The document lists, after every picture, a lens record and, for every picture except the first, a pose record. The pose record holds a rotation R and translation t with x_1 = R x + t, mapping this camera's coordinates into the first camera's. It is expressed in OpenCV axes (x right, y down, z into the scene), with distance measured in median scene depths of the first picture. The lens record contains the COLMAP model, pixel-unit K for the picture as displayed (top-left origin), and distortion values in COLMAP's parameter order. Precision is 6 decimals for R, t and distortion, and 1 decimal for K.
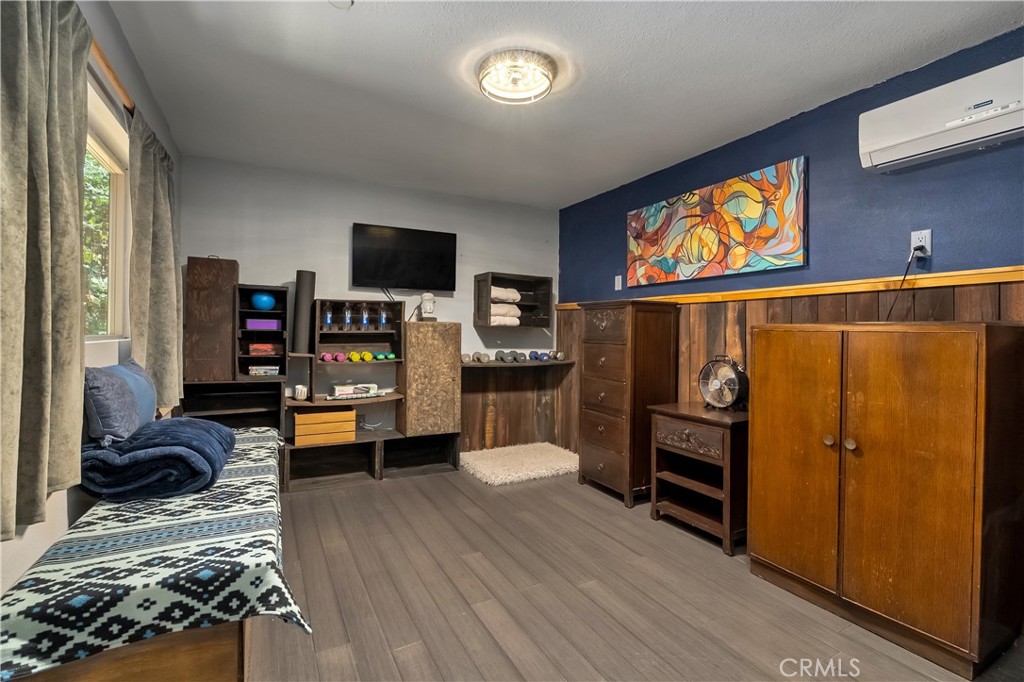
lens RADIAL K [[474.9, 0, 512.0], [0, 474.9, 341.0], [0, 0, 1]] dist [0.001659, 0.000137]
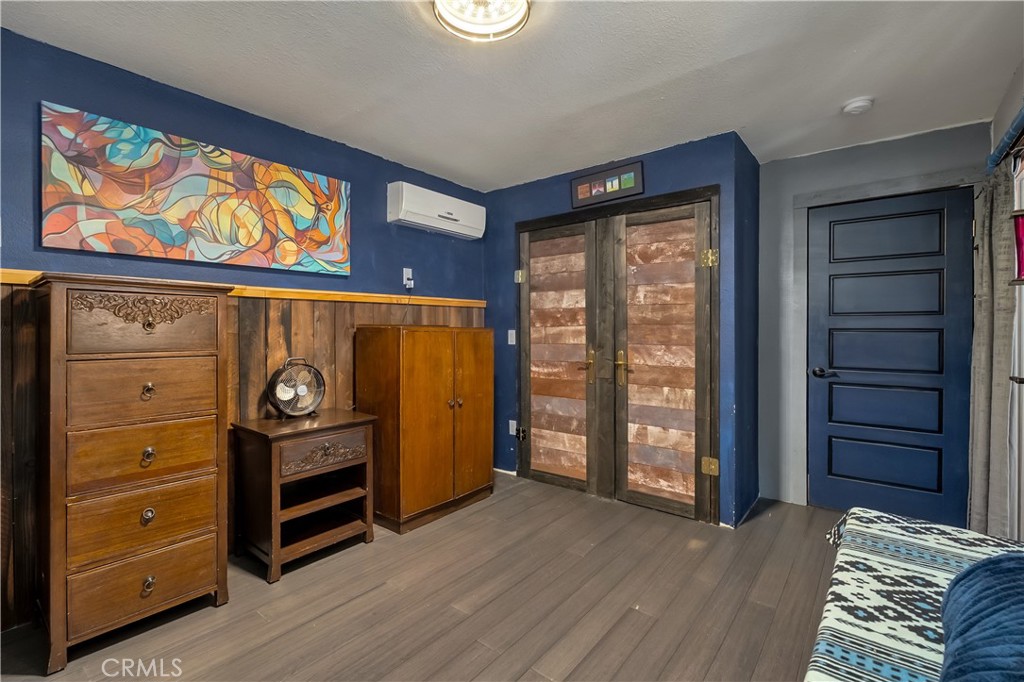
lens RADIAL K [[453.5, 0, 512.0], [0, 453.5, 341.0], [0, 0, 1]] dist [-0.013694, 0.000039]
pose [[-0.394232, -0.025639, 0.918653, -0.524603], [0.020368, 0.999121, 0.036625, -0.027668], [-0.918785, 0.033150, -0.393364, 0.972304]]
